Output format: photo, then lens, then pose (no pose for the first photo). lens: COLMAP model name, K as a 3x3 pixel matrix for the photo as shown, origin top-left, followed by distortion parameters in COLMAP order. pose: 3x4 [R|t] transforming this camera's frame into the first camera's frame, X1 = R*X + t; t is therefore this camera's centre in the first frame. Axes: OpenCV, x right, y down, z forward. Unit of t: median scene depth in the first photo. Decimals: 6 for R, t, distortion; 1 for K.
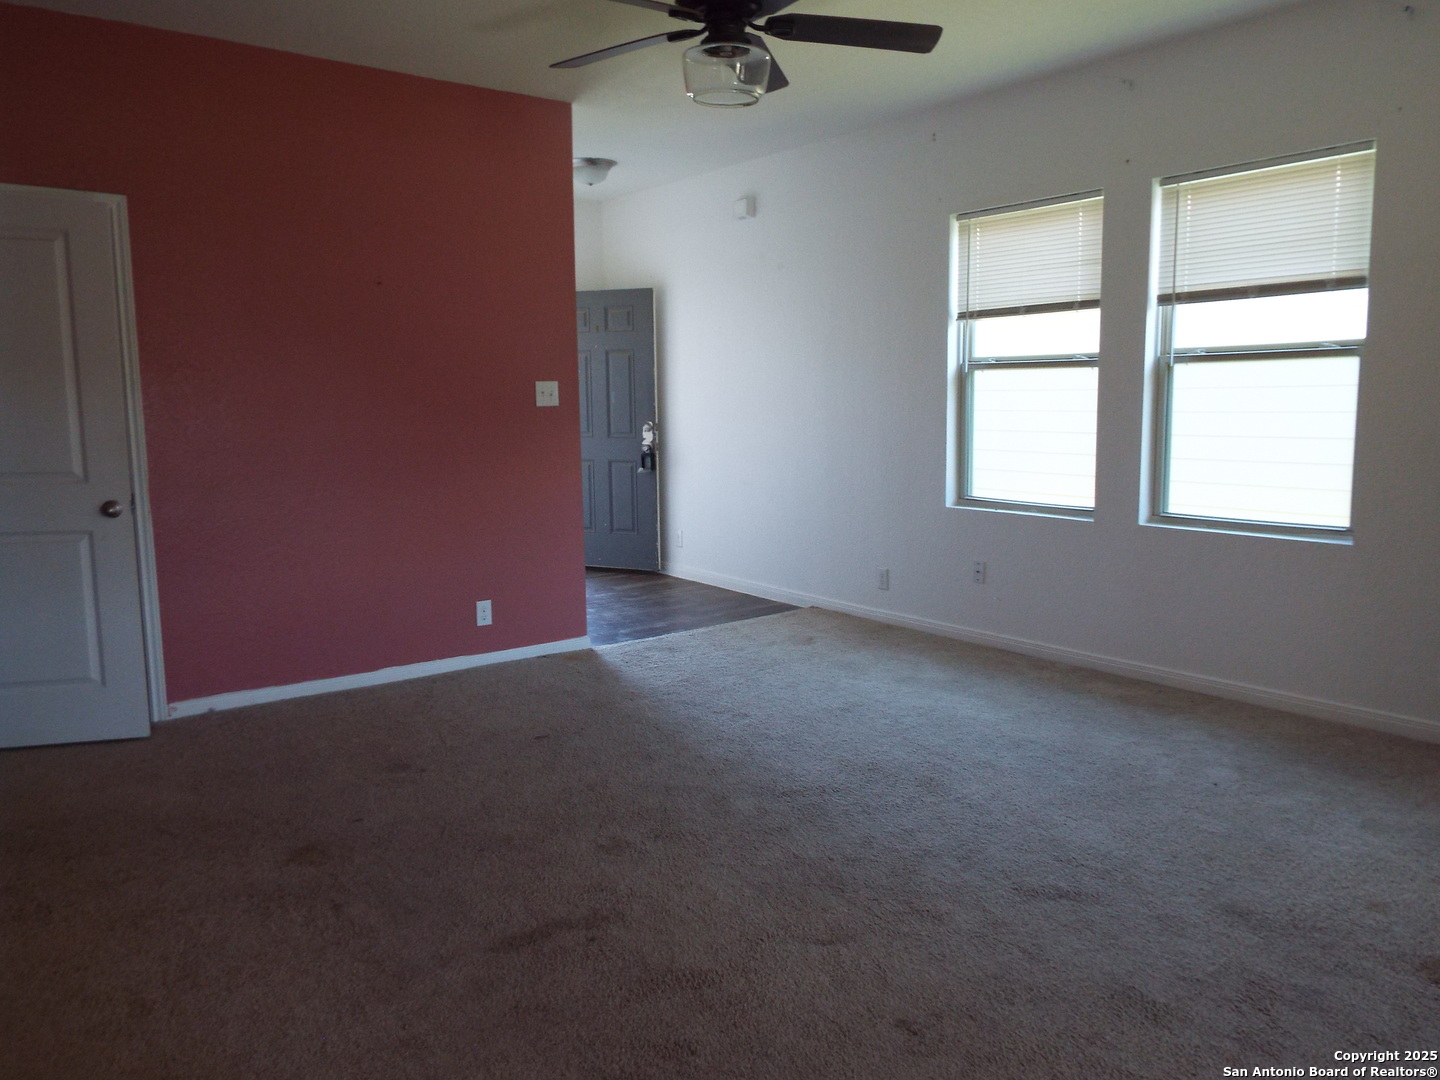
lens RADIAL K [[1025.1, 0, 720.6], [0, 1025.1, 523.1], [0, 0, 1]] dist [-0.003620, 0.000620]
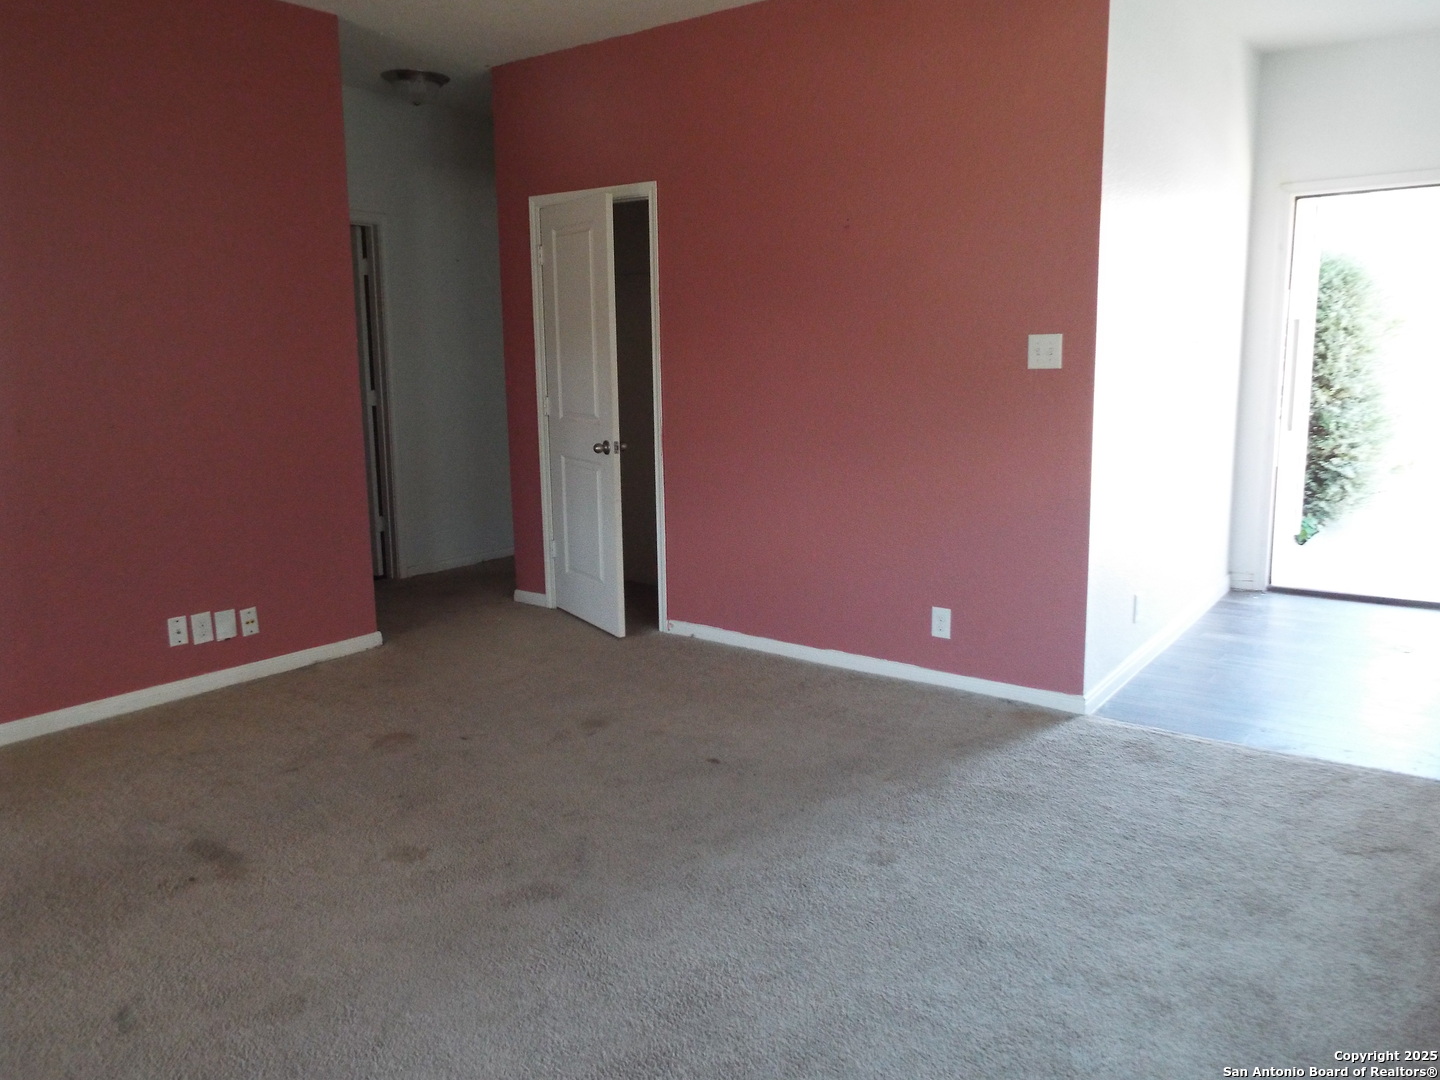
lens RADIAL K [[1025.1, 0, 720.6], [0, 1025.1, 523.1], [0, 0, 1]] dist [-0.003620, 0.000620]
pose [[0.256870, 0.158020, -0.953440, 0.504640], [-0.102843, 0.985410, 0.135611, -0.085706], [0.960958, 0.063220, 0.269373, 0.623147]]
